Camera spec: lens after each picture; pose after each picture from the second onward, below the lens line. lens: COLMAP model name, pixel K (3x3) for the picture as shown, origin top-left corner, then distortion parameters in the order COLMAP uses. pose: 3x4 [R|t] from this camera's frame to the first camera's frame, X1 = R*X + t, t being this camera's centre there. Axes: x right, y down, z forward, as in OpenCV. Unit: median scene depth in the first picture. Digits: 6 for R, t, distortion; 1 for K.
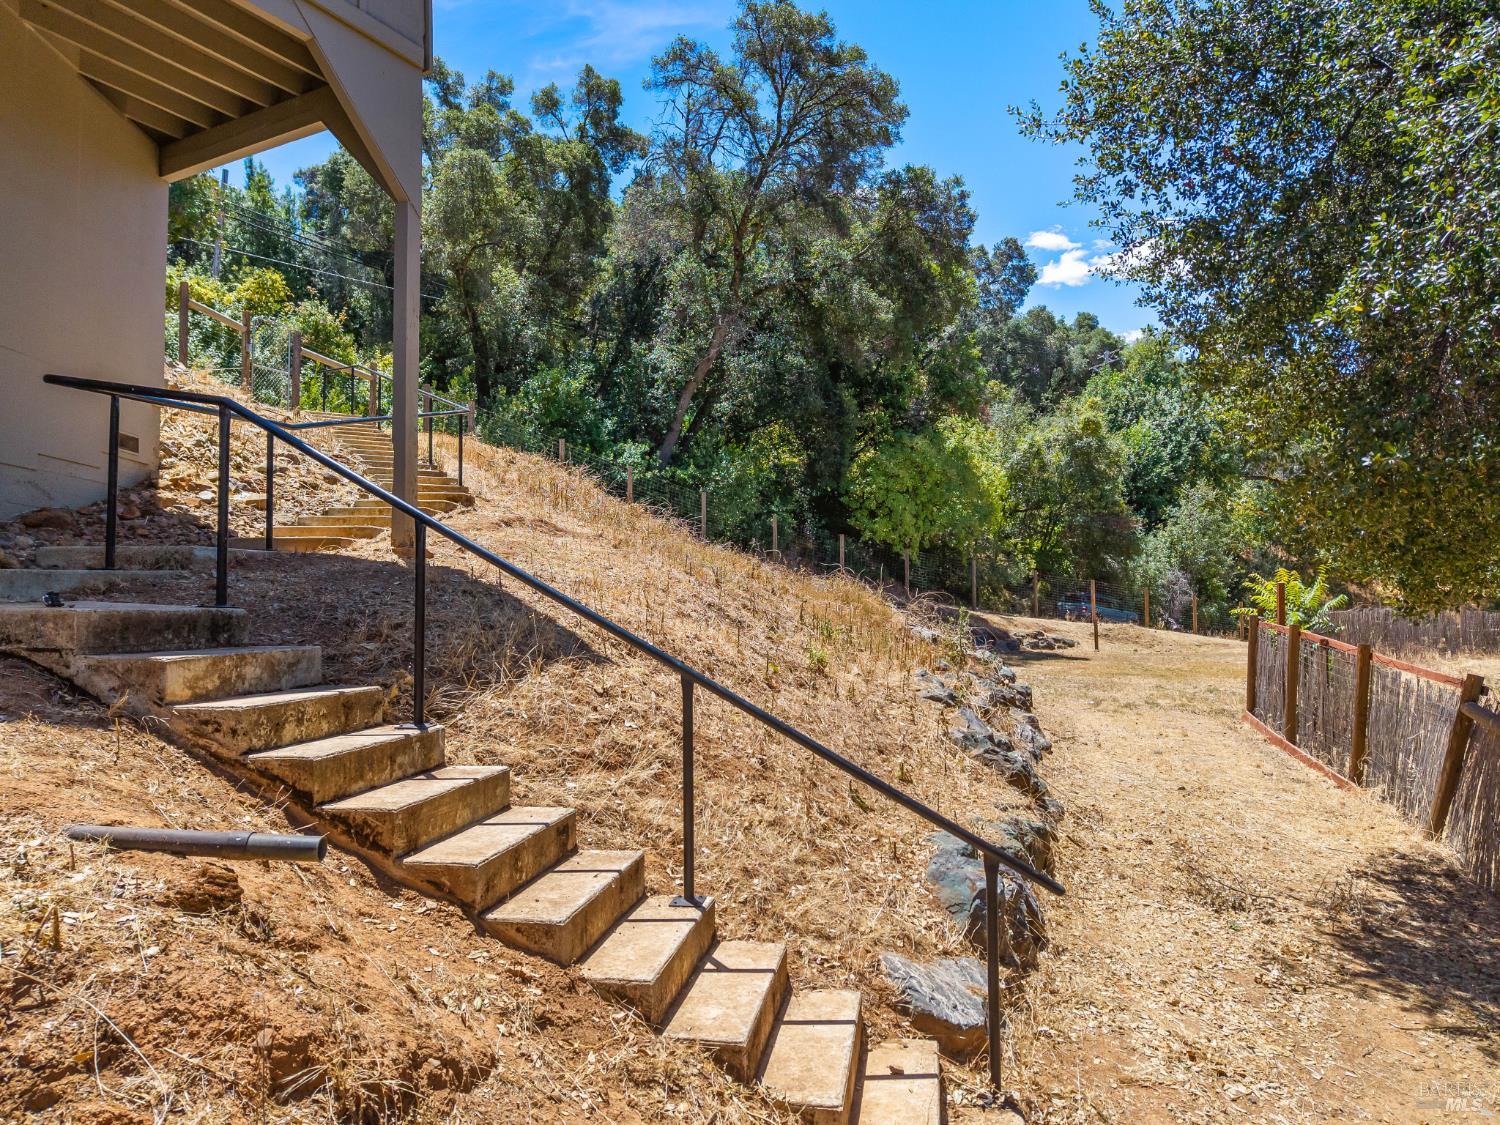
lens RADIAL K [[1031.0, 0, 750.0], [0, 1031.0, 562.5], [0, 0, 1]] dist [0.018152, -0.009621]
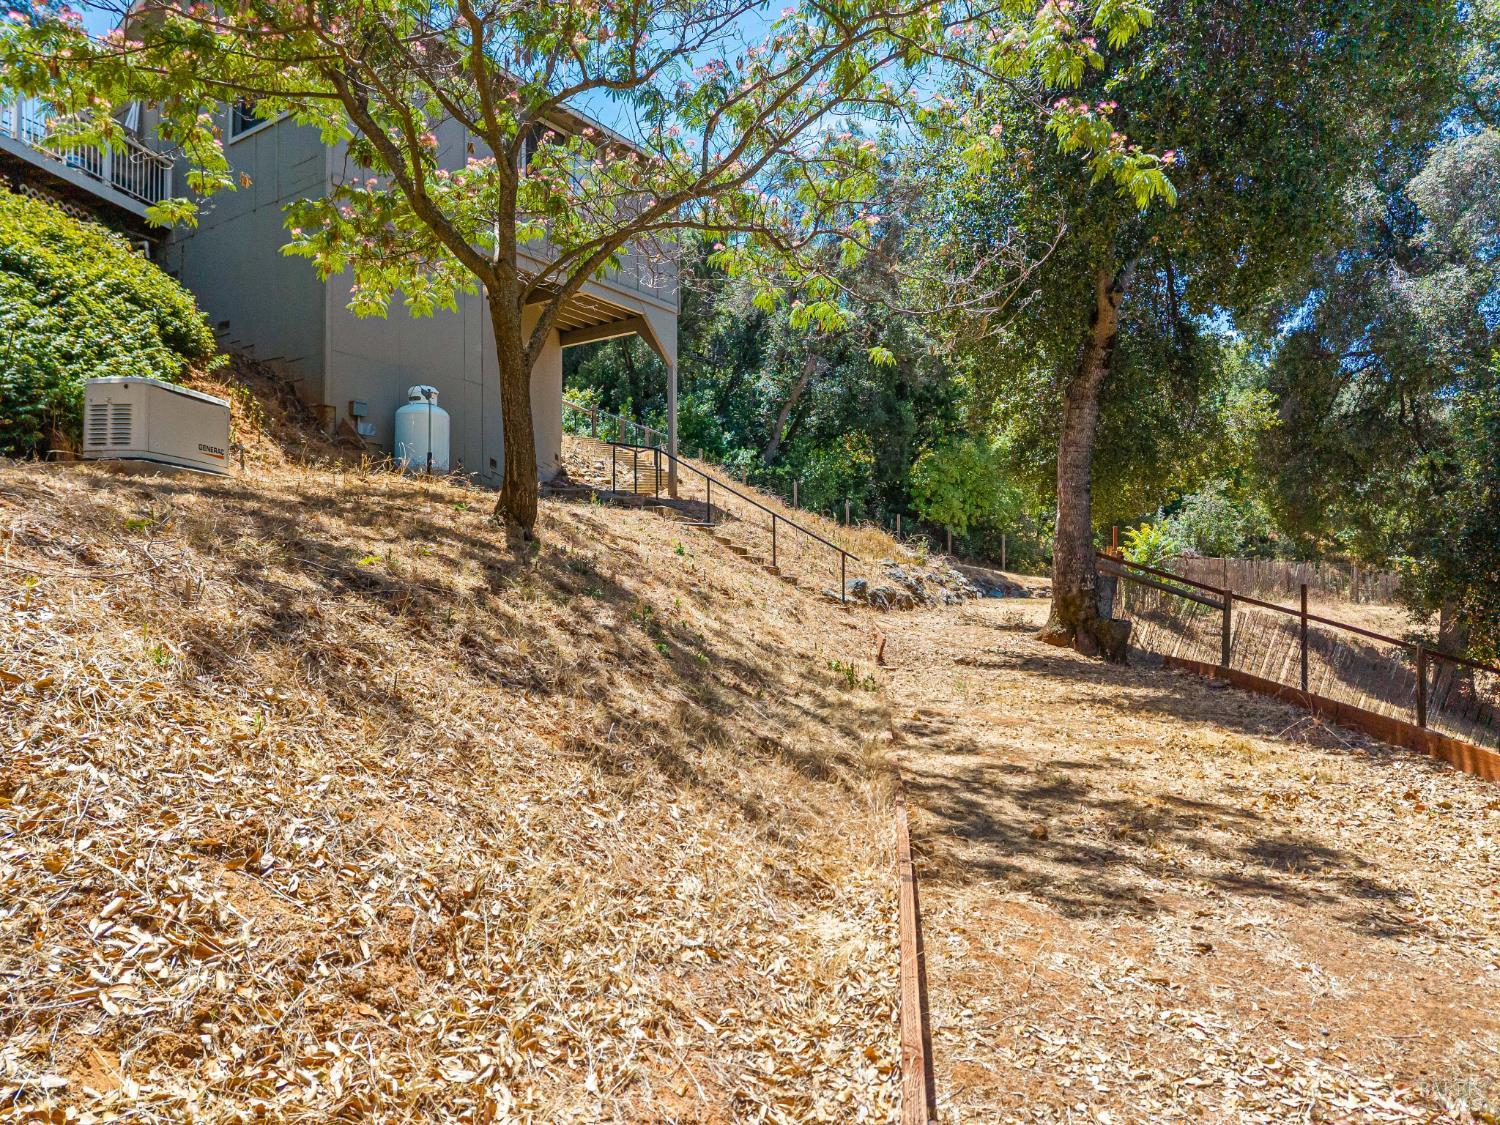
lens RADIAL K [[1031.0, 0, 750.0], [0, 1031.0, 562.5], [0, 0, 1]] dist [0.018152, -0.009621]
pose [[0.994744, -0.002709, -0.102357, 0.030107], [0.002689, 0.999996, -0.000338, 0.032043], [0.102358, 0.000061, 0.994748, -0.328721]]
